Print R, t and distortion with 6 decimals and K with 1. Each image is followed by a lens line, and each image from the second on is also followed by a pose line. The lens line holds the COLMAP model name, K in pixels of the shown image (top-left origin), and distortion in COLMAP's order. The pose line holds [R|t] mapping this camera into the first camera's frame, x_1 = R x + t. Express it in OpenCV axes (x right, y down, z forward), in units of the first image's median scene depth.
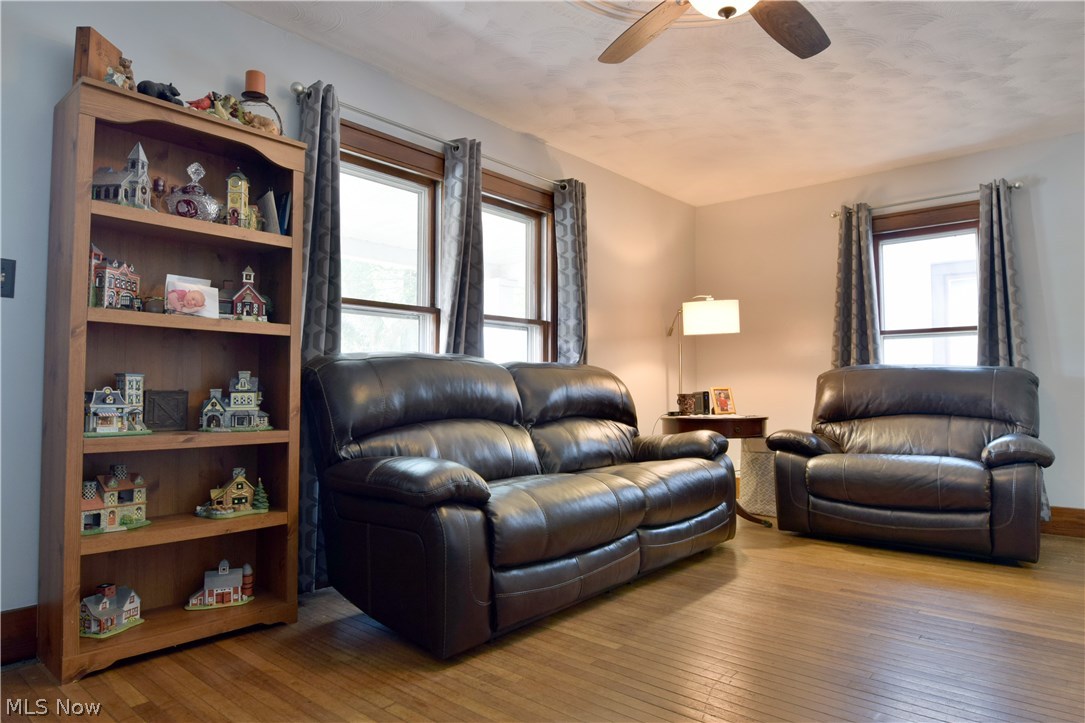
lens RADIAL K [[660.5, 0, 541.1], [0, 660.5, 358.8], [0, 0, 1]] dist [-0.012460, -0.004242]
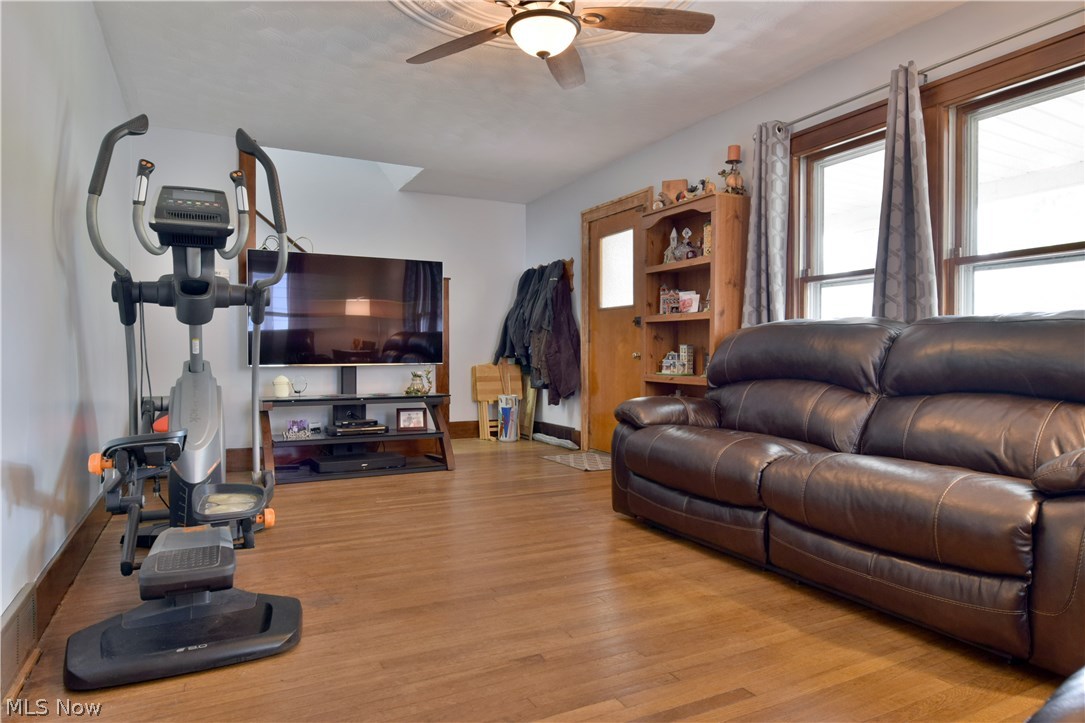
lens RADIAL K [[660.5, 0, 540.0], [0, 660.5, 359.7], [0, 0, 1]] dist [-0.012460, -0.004242]
pose [[-0.384343, 0.005740, -0.923173, 0.888473], [0.036878, 0.999278, -0.009140, 0.045869], [0.922454, -0.037558, -0.384277, 0.888952]]
